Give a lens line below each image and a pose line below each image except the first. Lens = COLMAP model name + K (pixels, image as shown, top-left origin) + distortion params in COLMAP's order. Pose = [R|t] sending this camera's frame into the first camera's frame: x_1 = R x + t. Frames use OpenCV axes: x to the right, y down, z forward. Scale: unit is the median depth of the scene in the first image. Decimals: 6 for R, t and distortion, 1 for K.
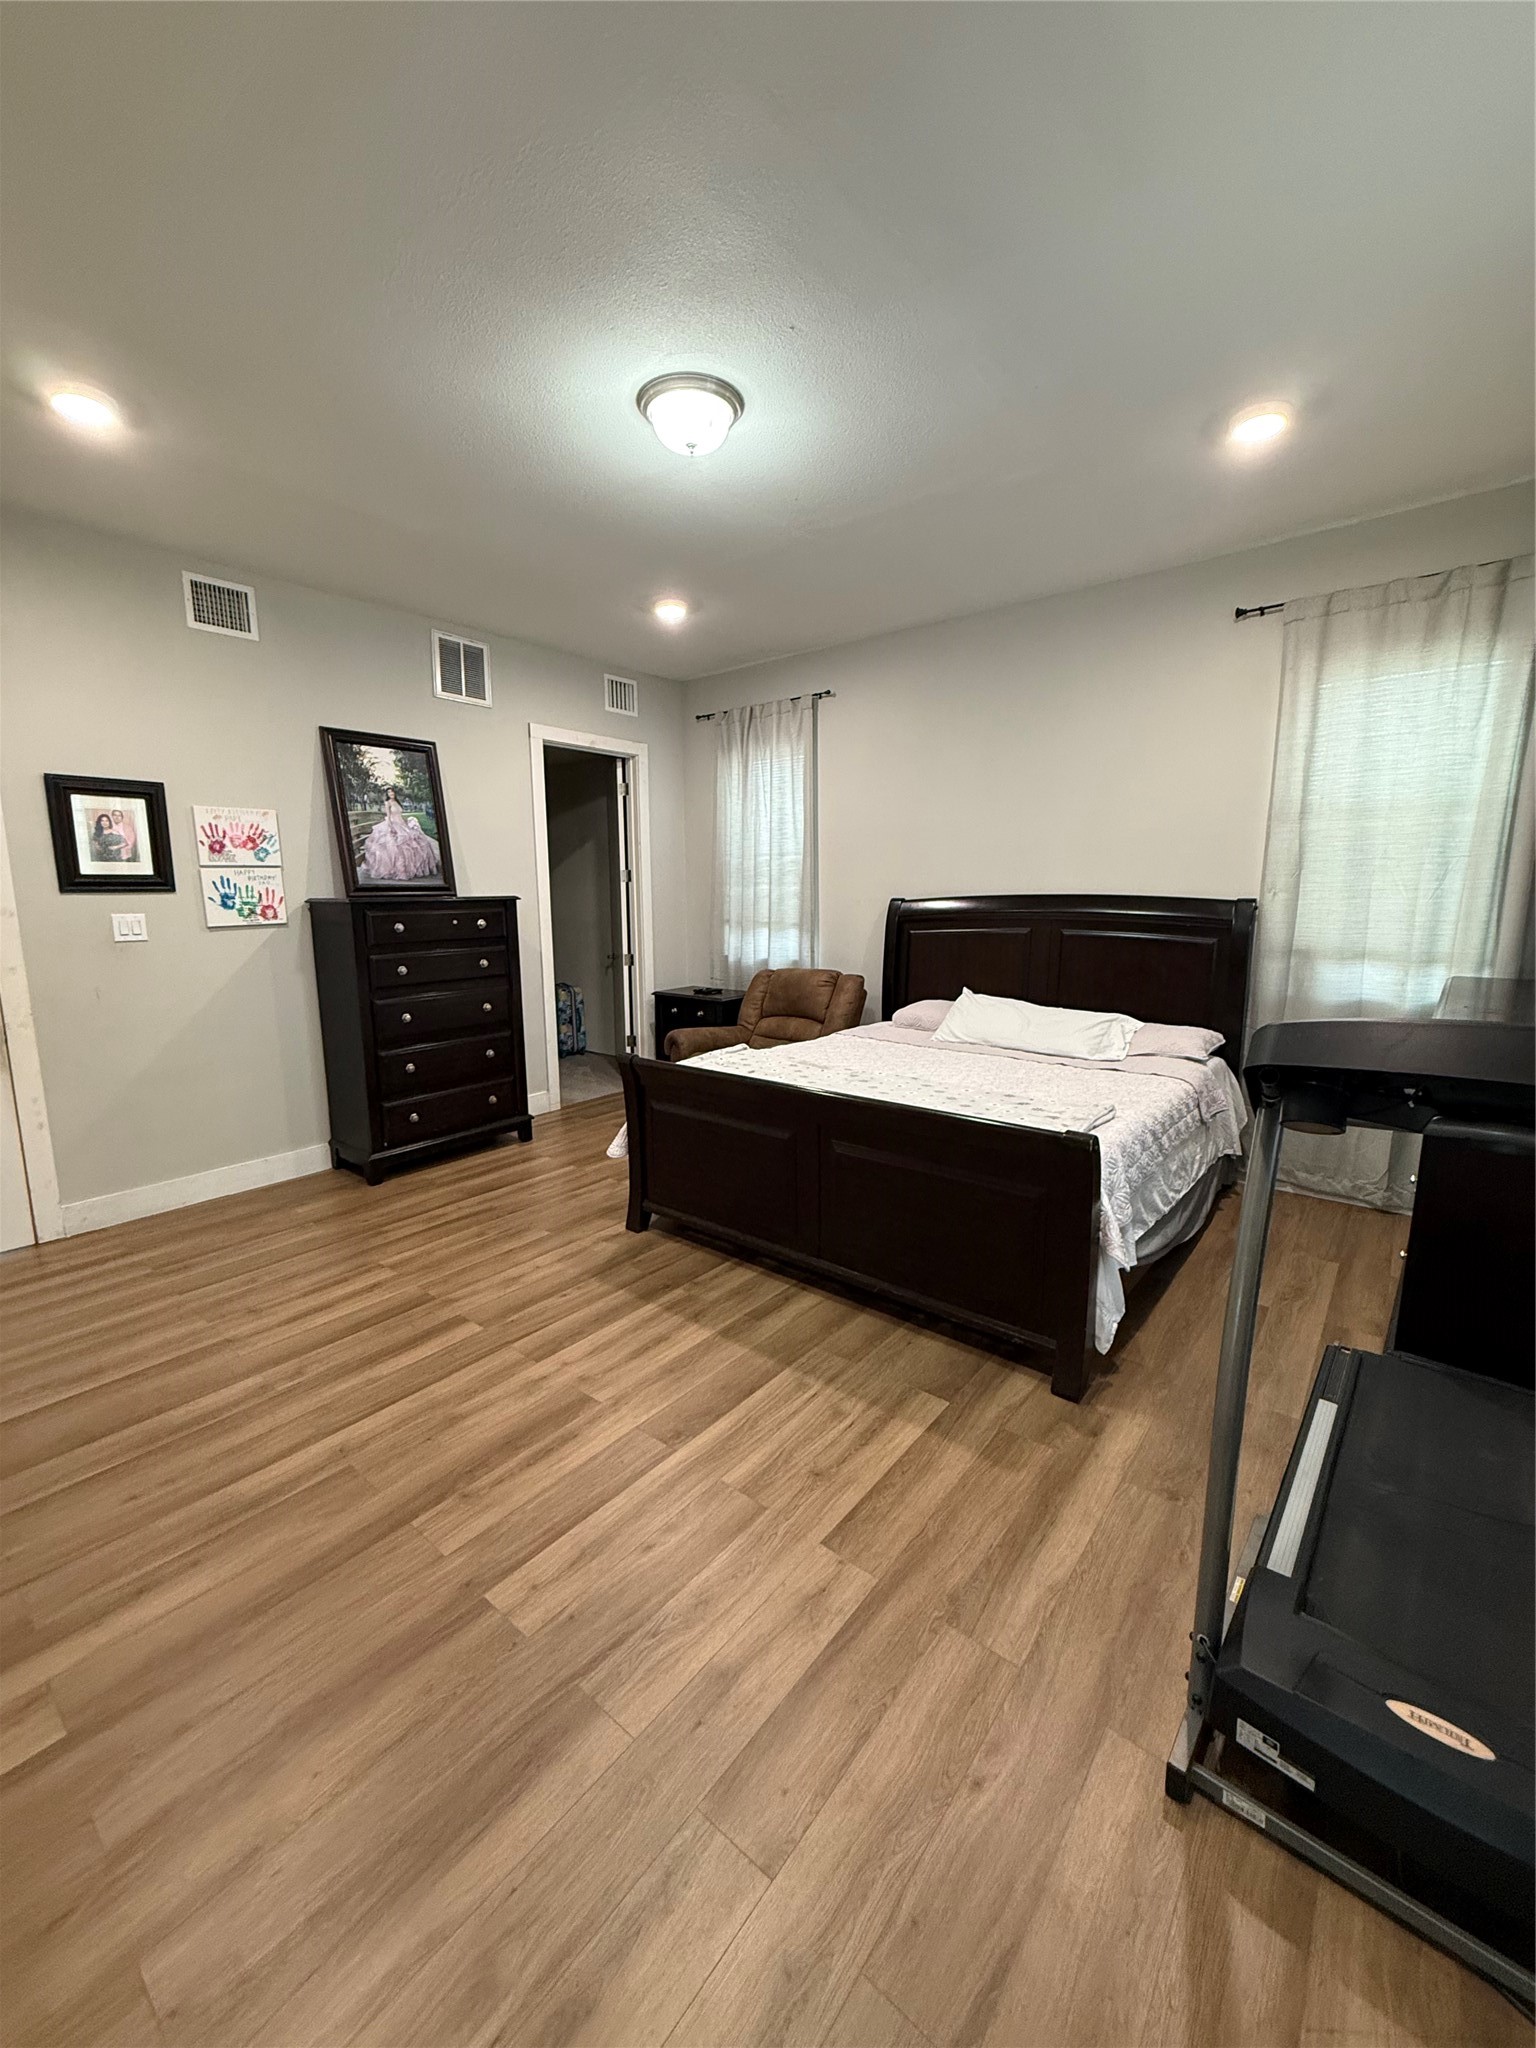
lens RADIAL K [[812.4, 0, 767.4], [0, 812.4, 1024.5], [0, 0, 1]] dist [0.002583, -0.000498]
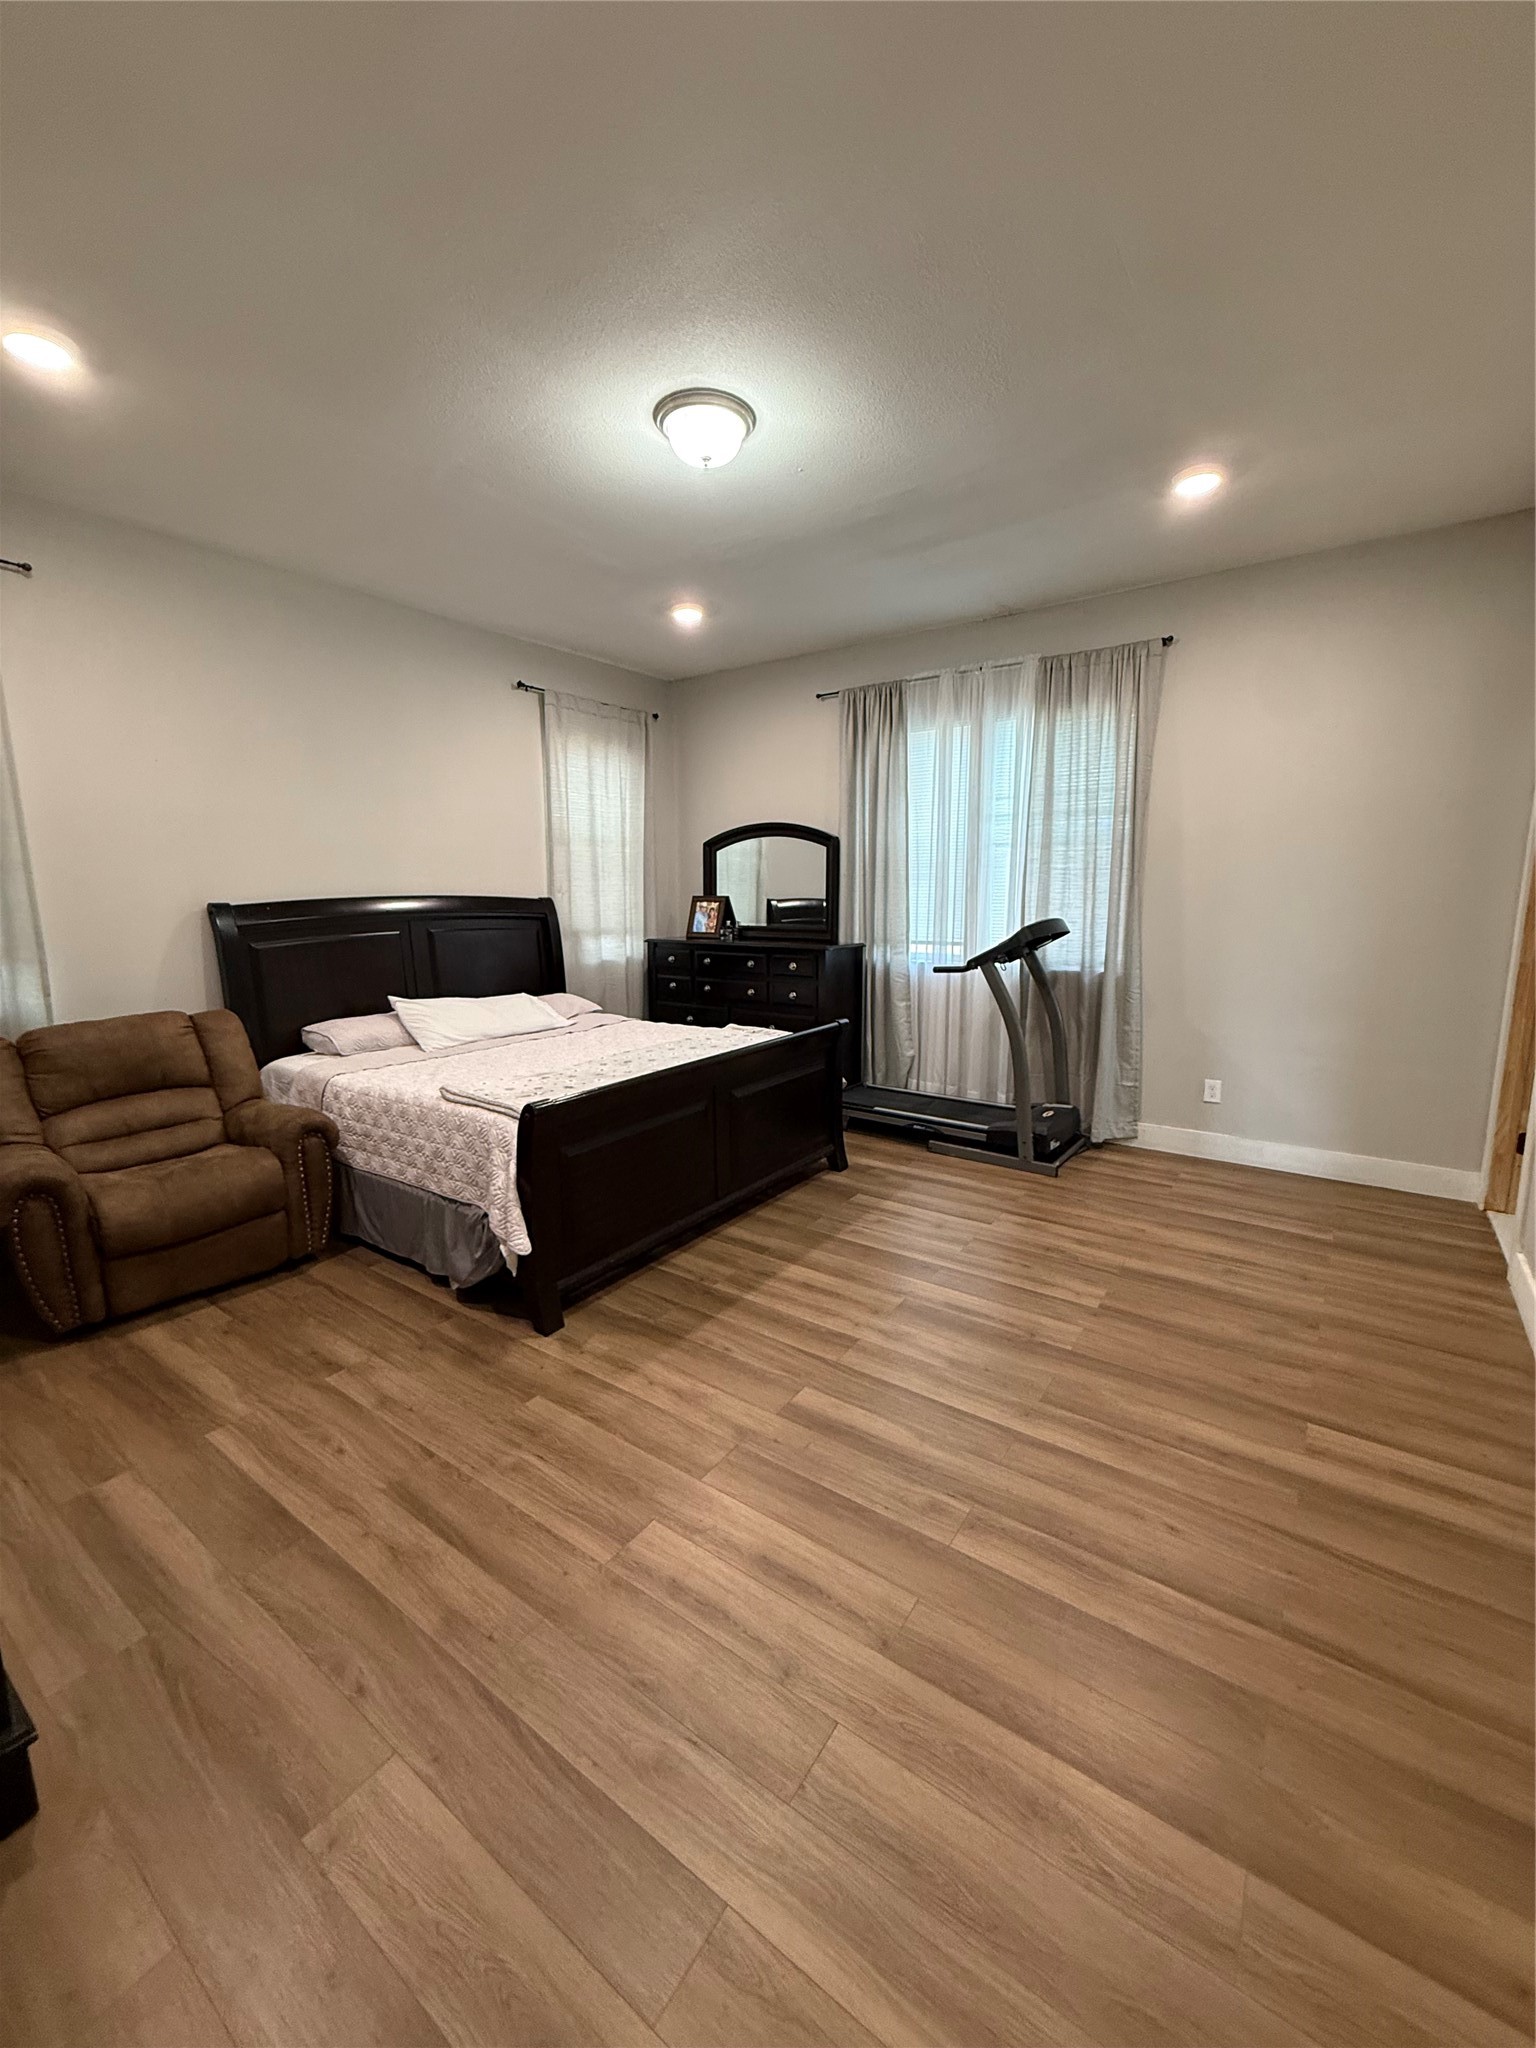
lens RADIAL K [[812.4, 0, 771.4], [0, 812.4, 1023.7], [0, 0, 1]] dist [0.002583, -0.000498]
pose [[-0.071607, -0.155072, 0.985305, -1.112829], [0.174455, 0.970666, 0.165447, -0.145768], [-0.982058, 0.183739, -0.042453, 0.979398]]
